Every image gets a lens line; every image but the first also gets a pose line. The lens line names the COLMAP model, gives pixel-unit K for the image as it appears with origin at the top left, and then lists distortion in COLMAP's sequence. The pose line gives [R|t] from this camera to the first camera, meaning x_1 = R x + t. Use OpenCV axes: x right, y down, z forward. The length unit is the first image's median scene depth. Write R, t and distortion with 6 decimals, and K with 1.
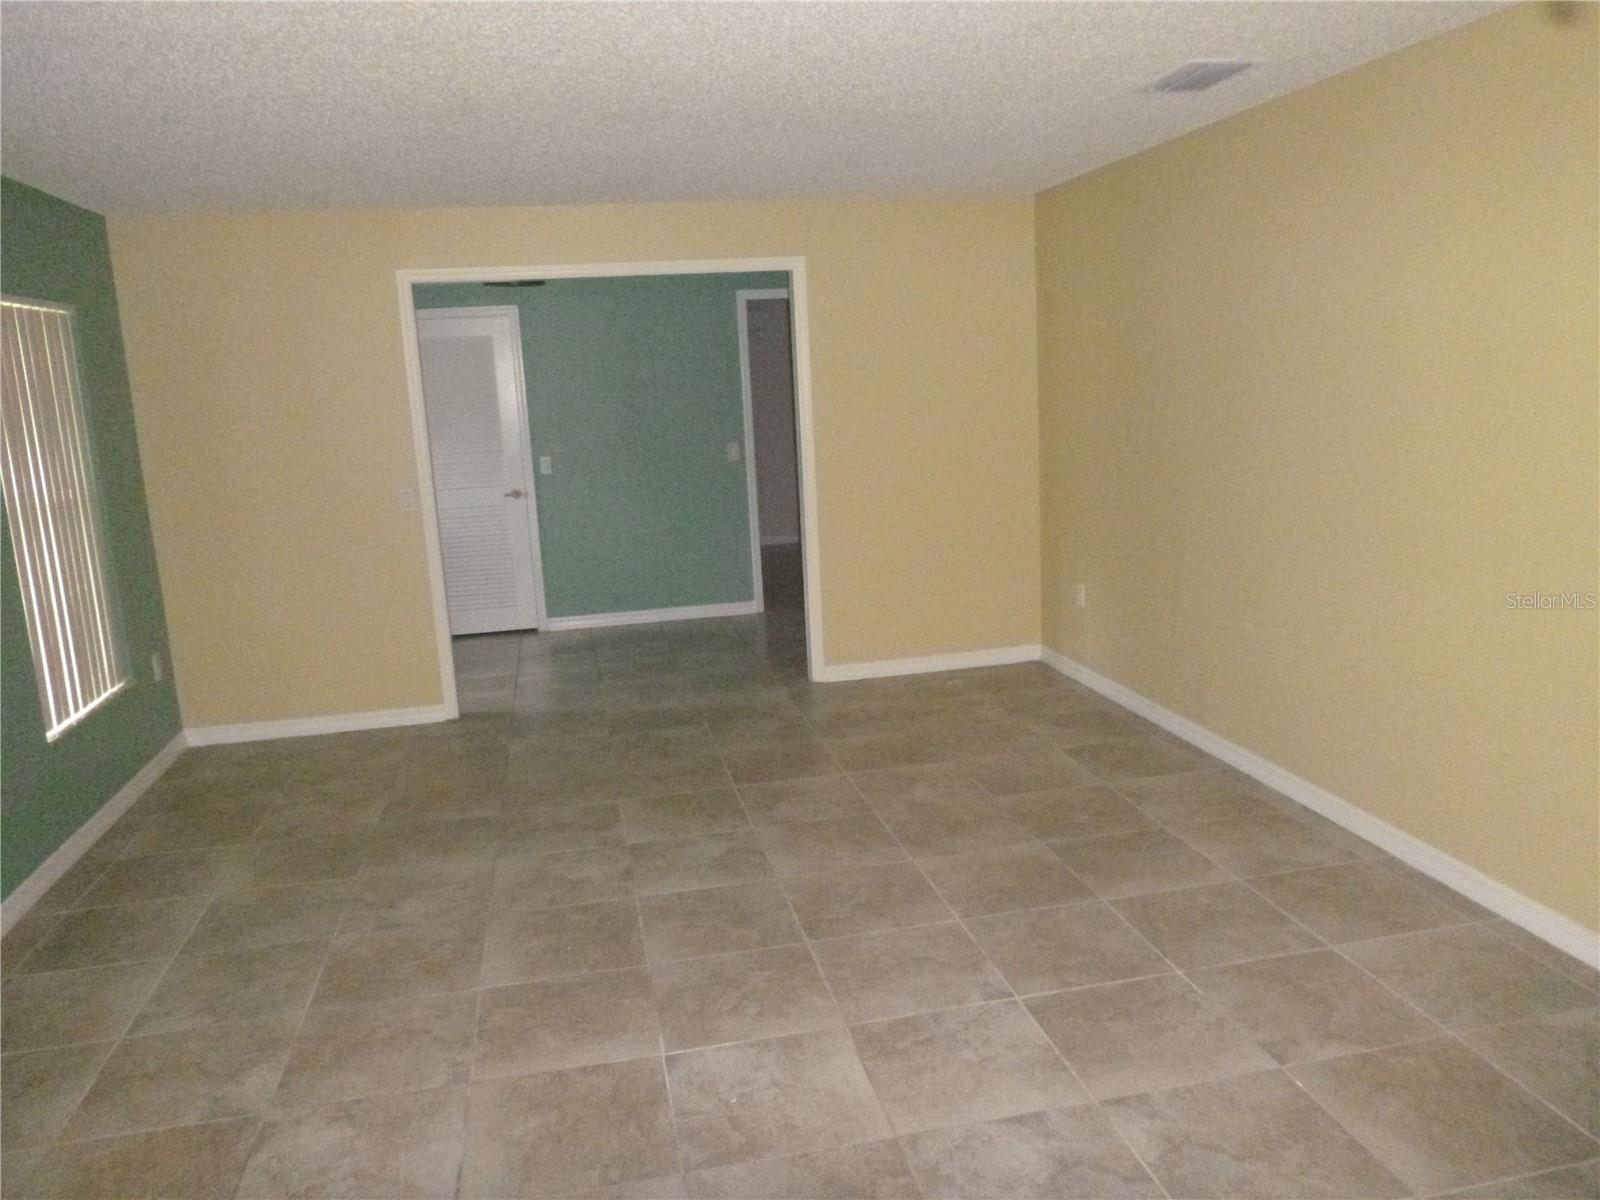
lens RADIAL K [[1181.3, 0, 805.3], [0, 1181.3, 595.1], [0, 0, 1]] dist [-0.035223, 0.009429]
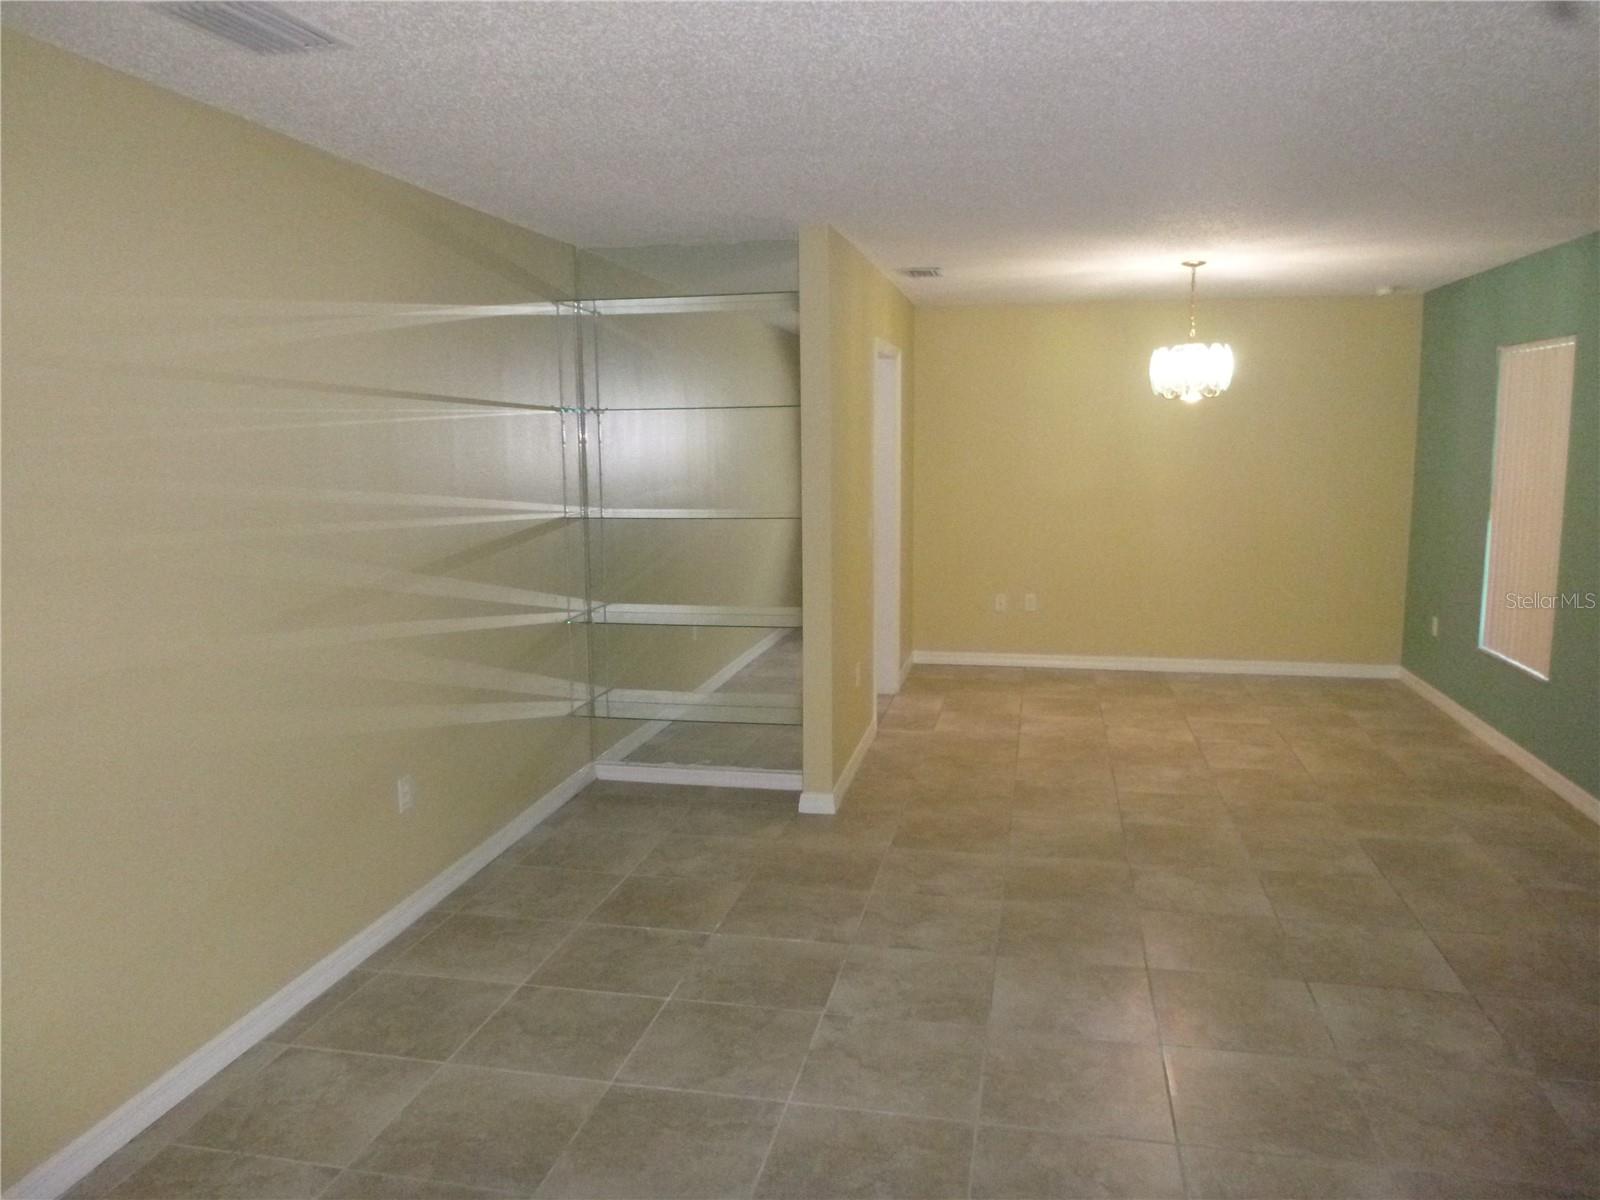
lens RADIAL K [[1181.3, 0, 806.0], [0, 1181.3, 599.9], [0, 0, 1]] dist [-0.035223, 0.009429]
pose [[-0.914140, -0.005765, 0.405359, -0.207897], [0.122156, 0.949508, 0.288984, -0.288665], [-0.386557, 0.313689, -0.867279, 1.555680]]
